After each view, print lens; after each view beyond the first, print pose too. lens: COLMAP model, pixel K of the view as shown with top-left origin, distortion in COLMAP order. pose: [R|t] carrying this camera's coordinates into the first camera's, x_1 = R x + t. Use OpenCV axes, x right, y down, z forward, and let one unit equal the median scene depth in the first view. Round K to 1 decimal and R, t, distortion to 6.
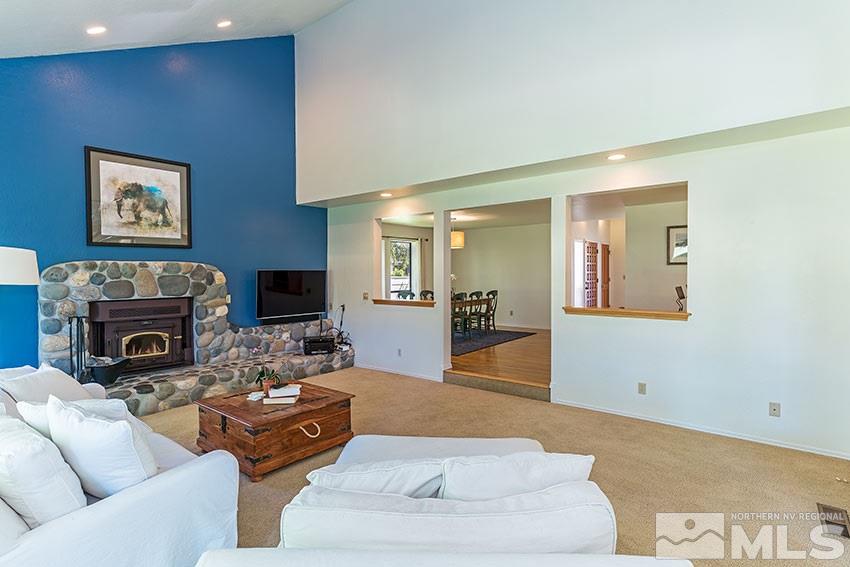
lens RADIAL K [[437.4, 0, 428.1], [0, 437.4, 270.2], [0, 0, 1]] dist [-0.000508, -0.000073]
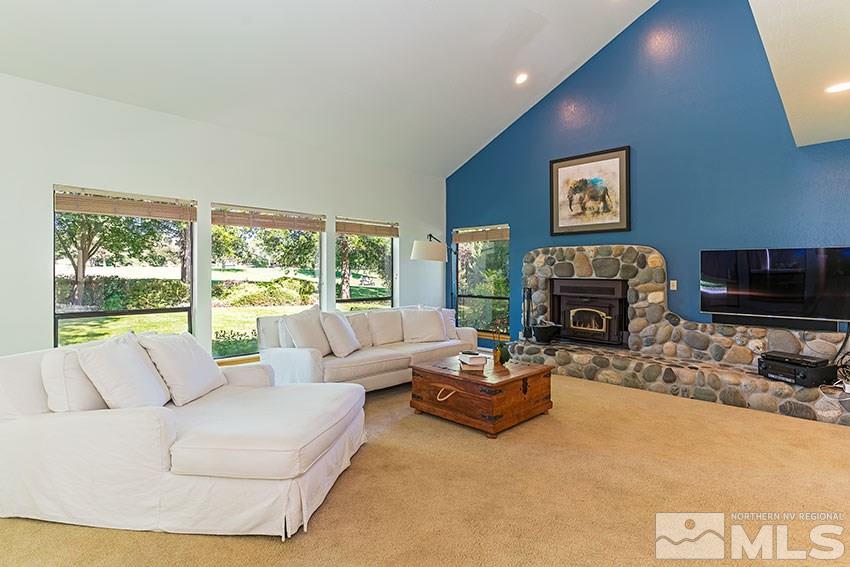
lens RADIAL K [[437.4, 0, 428.1], [0, 437.4, 270.2], [0, 0, 1]] dist [-0.000508, -0.000073]
pose [[-0.092841, 0.002546, -0.995678, 0.491063], [-0.001601, 0.999995, 0.002706, 0.037674], [0.995680, 0.001845, -0.092837, 0.652622]]
